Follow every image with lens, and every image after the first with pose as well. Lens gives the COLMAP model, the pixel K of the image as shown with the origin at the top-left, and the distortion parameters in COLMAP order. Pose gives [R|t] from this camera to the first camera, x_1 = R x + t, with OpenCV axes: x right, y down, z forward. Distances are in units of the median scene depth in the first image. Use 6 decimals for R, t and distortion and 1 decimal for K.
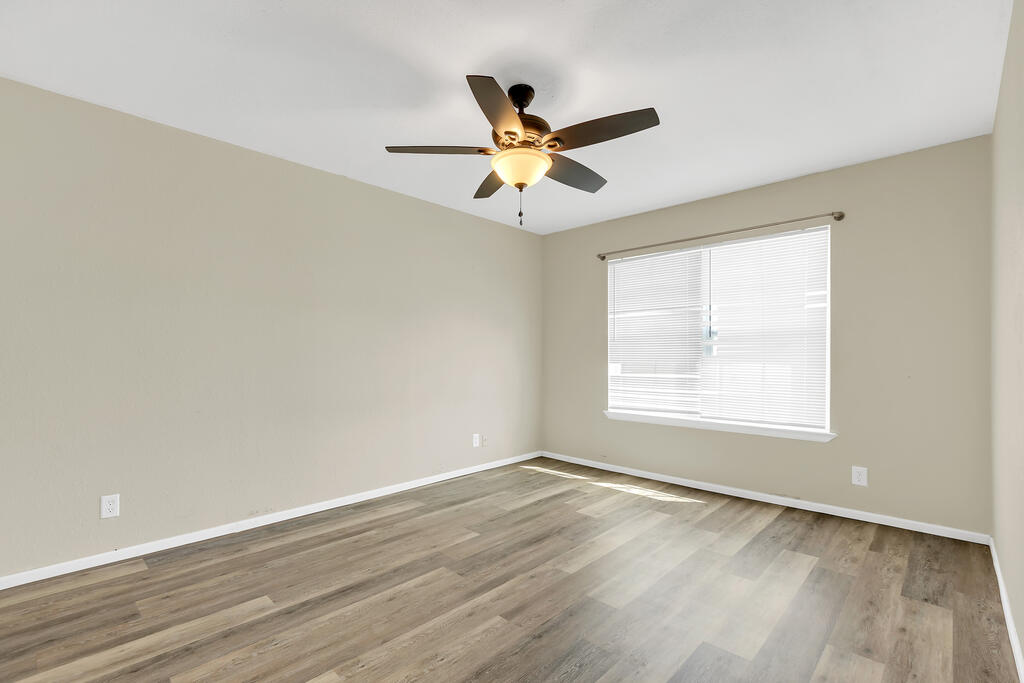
lens RADIAL K [[465.5, 0, 509.1], [0, 465.5, 346.4], [0, 0, 1]] dist [-0.000882, -0.000182]
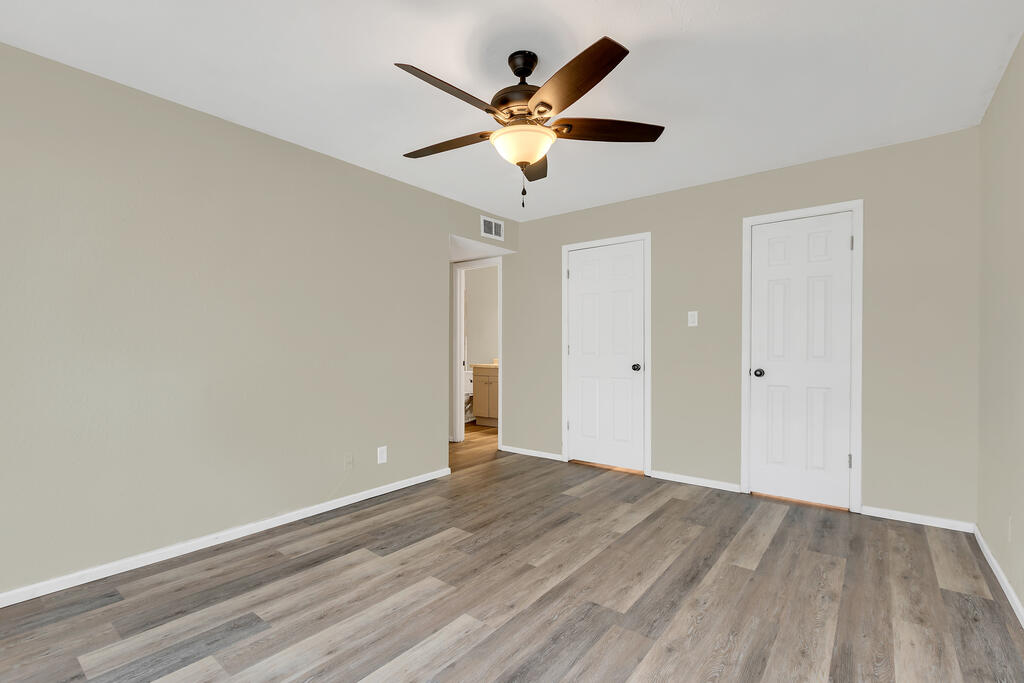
lens RADIAL K [[465.5, 0, 509.1], [0, 465.5, 346.4], [0, 0, 1]] dist [-0.000882, -0.000182]
pose [[-0.995898, -0.001654, -0.090465, 0.141683], [0.000419, 0.999738, -0.022888, 0.037706], [0.090479, -0.022832, -0.995637, 1.985860]]
